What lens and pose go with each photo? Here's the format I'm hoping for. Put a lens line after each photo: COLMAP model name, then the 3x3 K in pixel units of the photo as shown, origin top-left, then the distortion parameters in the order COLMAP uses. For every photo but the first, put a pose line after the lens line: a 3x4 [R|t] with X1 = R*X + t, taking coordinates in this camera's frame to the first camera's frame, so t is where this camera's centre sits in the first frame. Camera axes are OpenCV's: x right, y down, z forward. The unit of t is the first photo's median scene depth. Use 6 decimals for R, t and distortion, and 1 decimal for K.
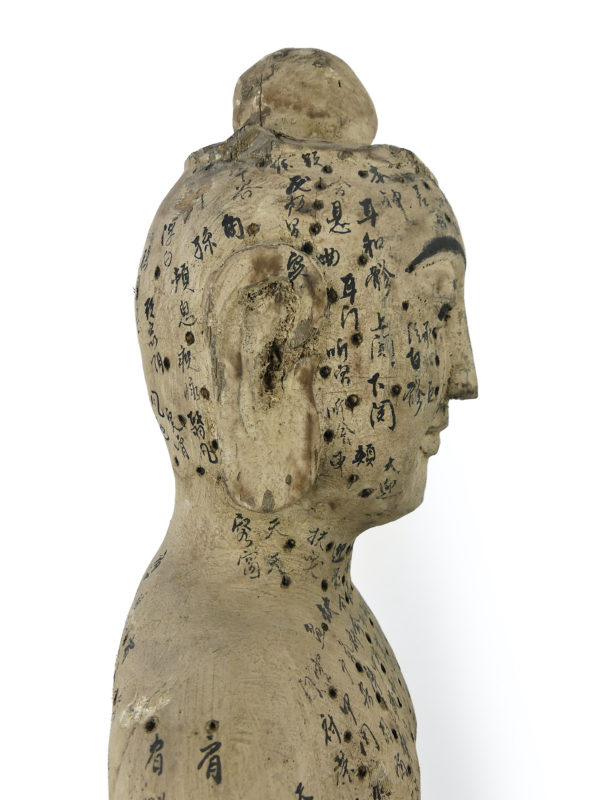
lens RADIAL K [[892.4, 0, 300.0], [0, 892.4, 400.0], [0, 0, 1]] dist [-0.067733, 0.040901]
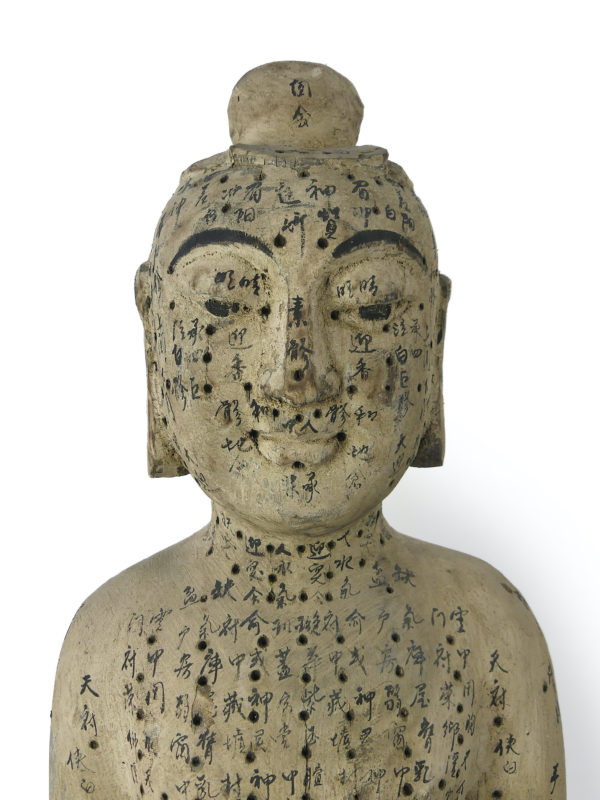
lens RADIAL K [[930.2, 0, 300.0], [0, 930.2, 400.0], [0, 0, 1]] dist [-0.068339, 0.040542]
pose [[0.032354, 0.045663, -0.998433, 1.224228], [-0.072903, 0.996403, 0.043208, -0.051370], [0.996814, 0.071390, 0.035566, 1.108438]]
